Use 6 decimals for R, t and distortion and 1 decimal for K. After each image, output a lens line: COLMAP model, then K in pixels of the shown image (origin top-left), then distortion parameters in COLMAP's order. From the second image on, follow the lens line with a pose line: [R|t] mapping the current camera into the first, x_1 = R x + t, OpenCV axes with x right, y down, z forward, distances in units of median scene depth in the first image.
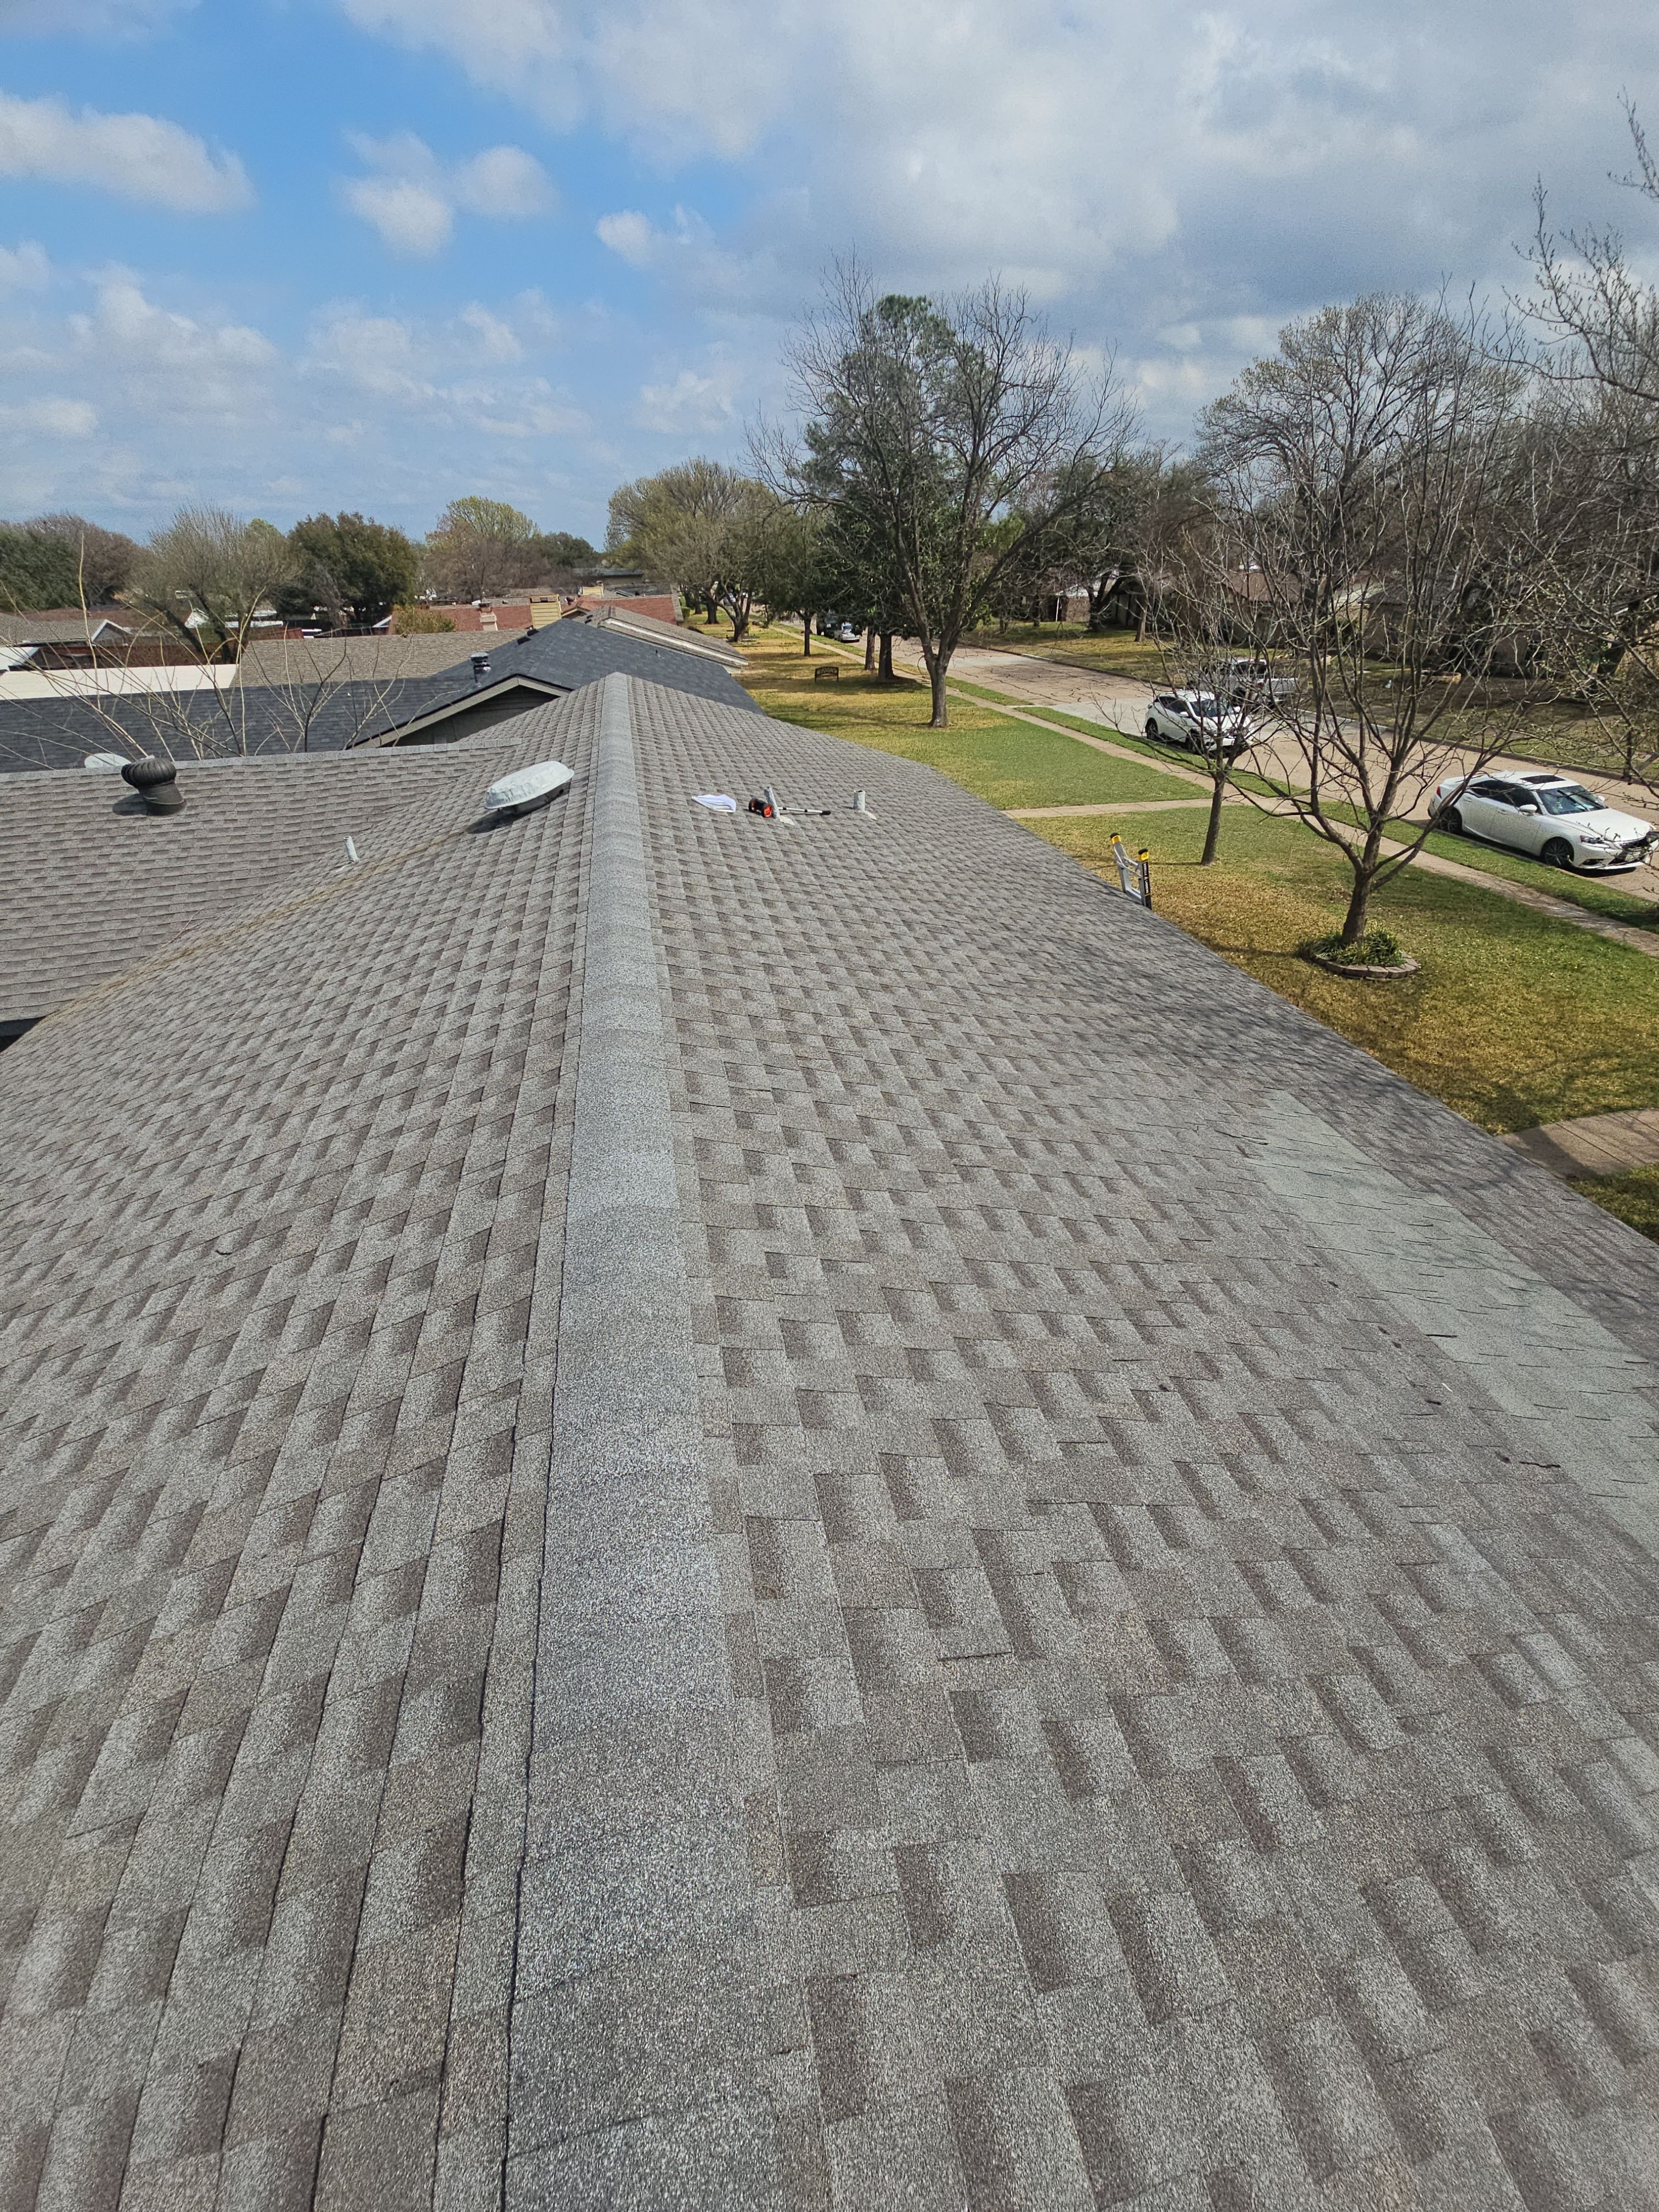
lens RADIAL K [[878.3, 0, 829.8], [0, 878.3, 1113.7], [0, 0, 1]] dist [0.000081, 0.000286]
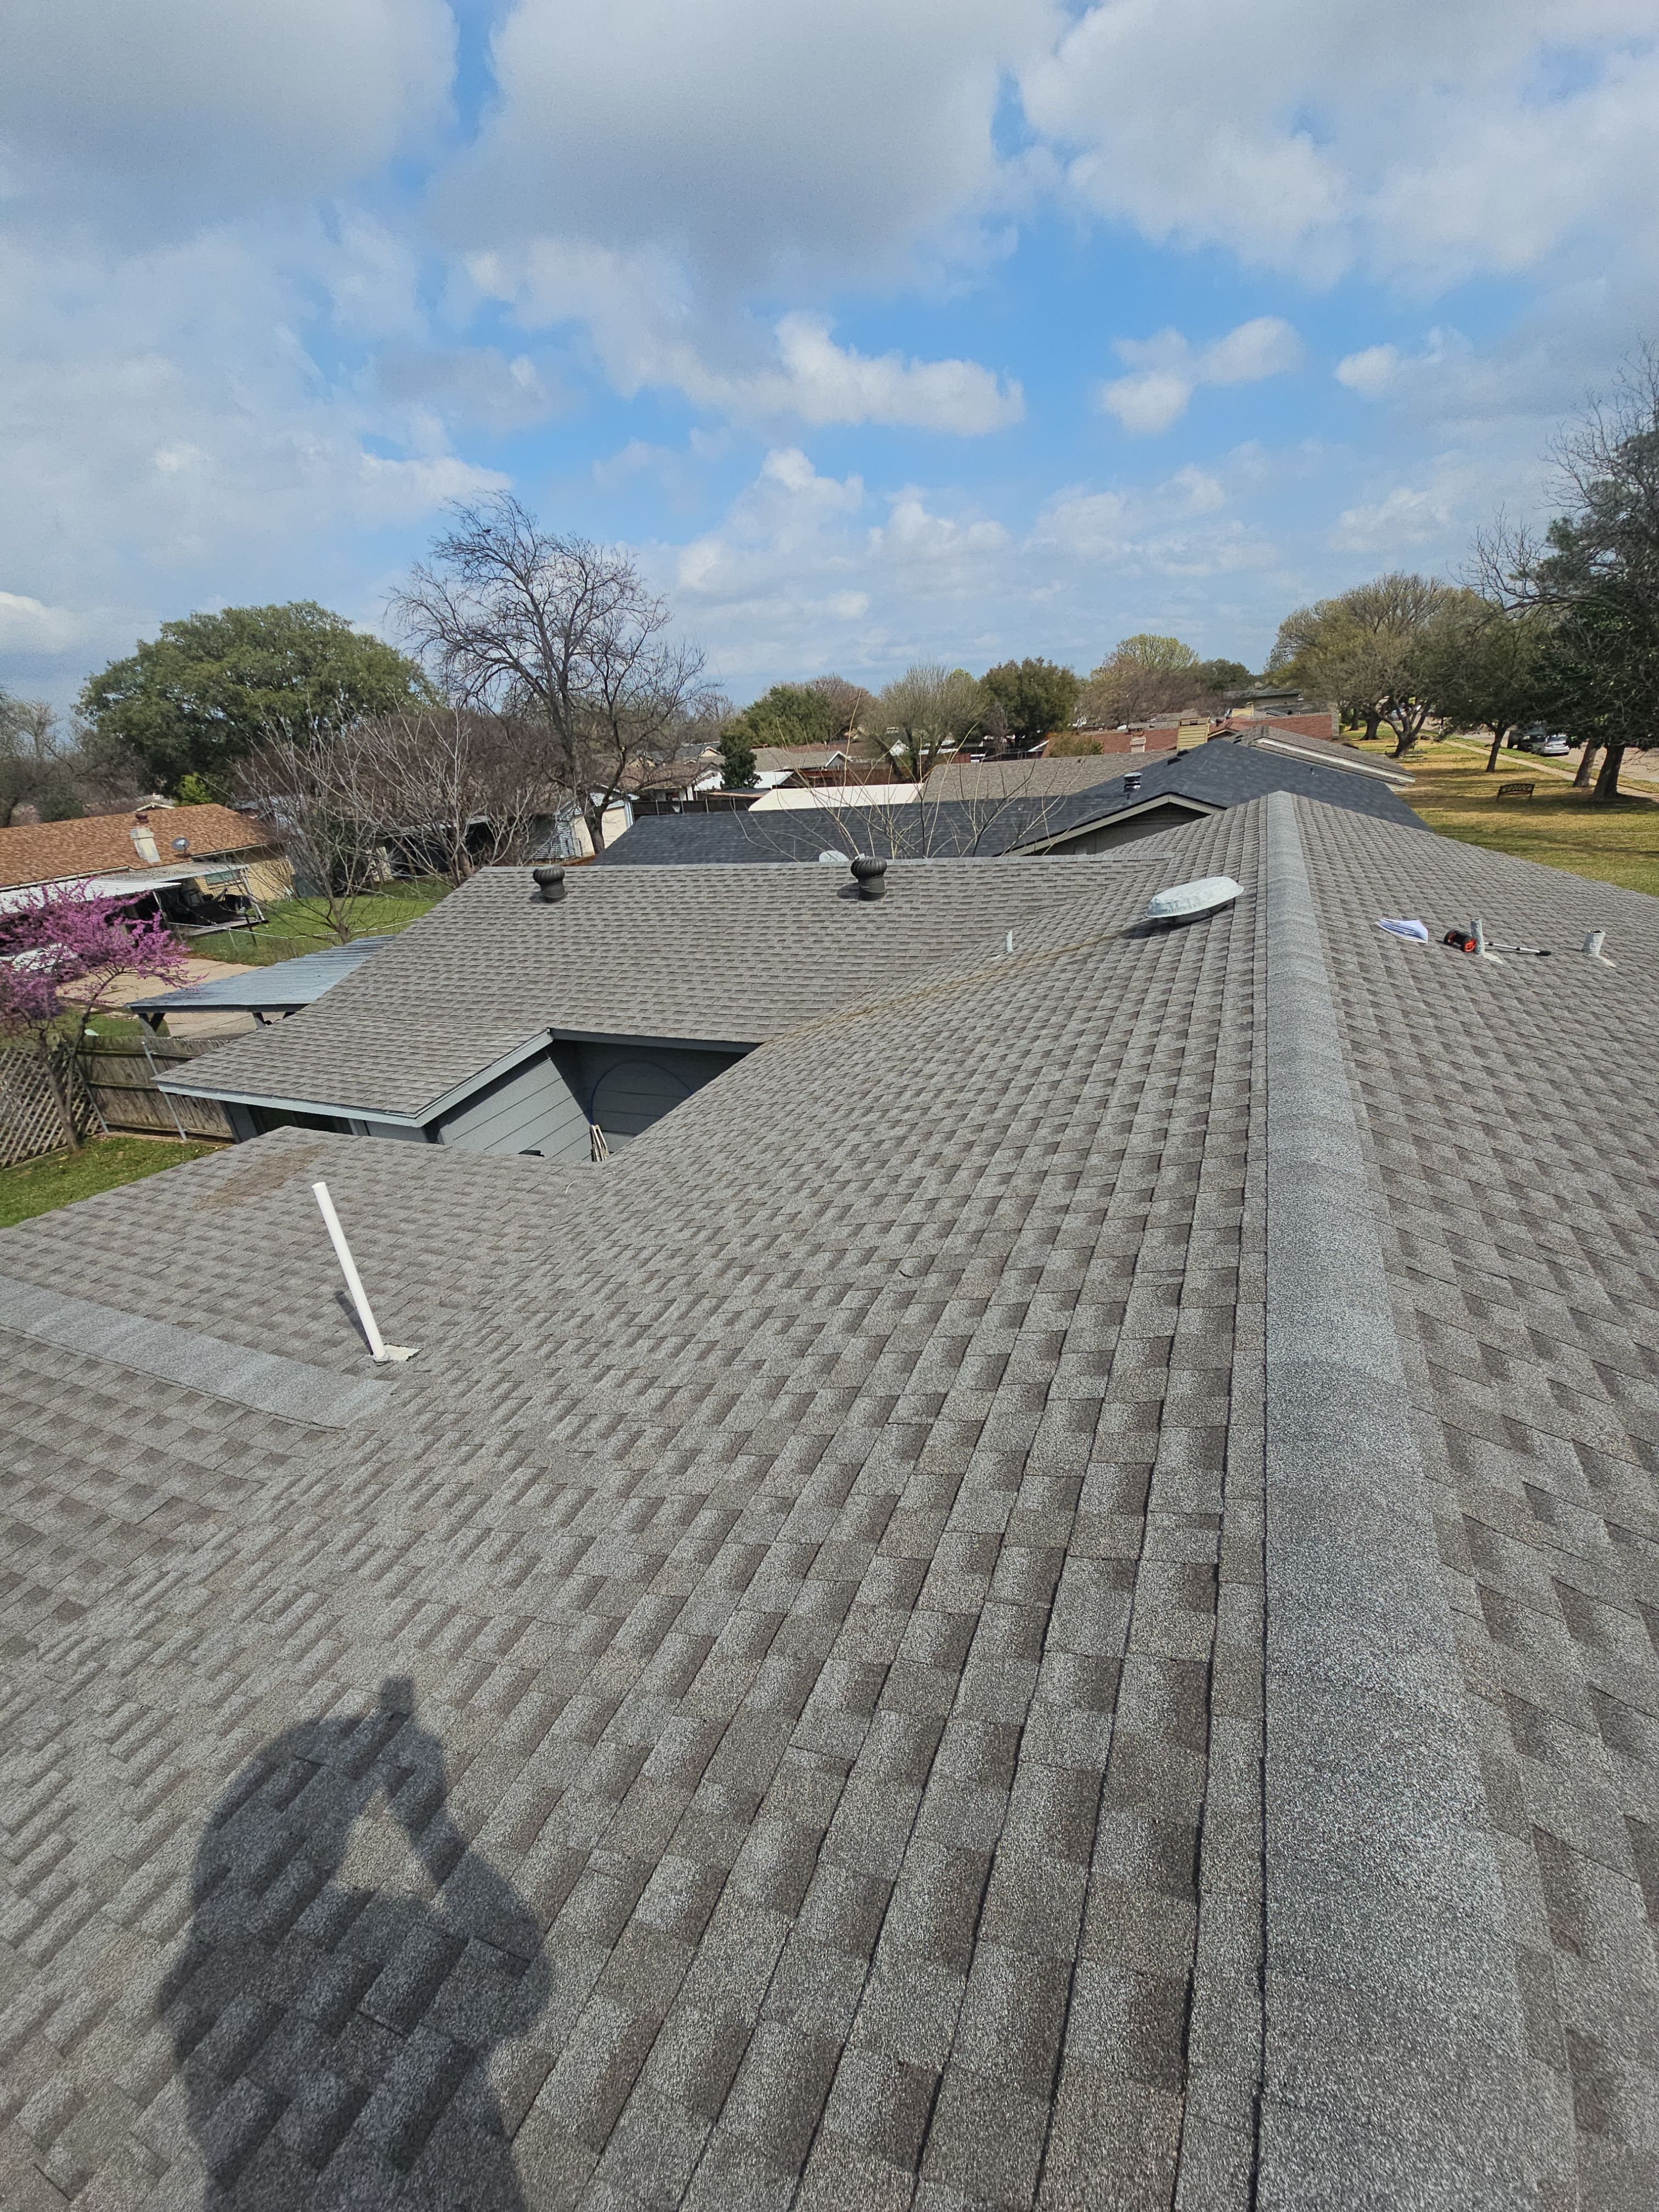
lens RADIAL K [[878.3, 0, 829.8], [0, 878.3, 1113.7], [0, 0, 1]] dist [0.000081, 0.000286]
pose [[0.817542, 0.200677, -0.539771, -0.124816], [-0.259285, 0.965207, -0.033868, 0.012693], [0.514195, 0.167643, 0.841130, -0.037280]]
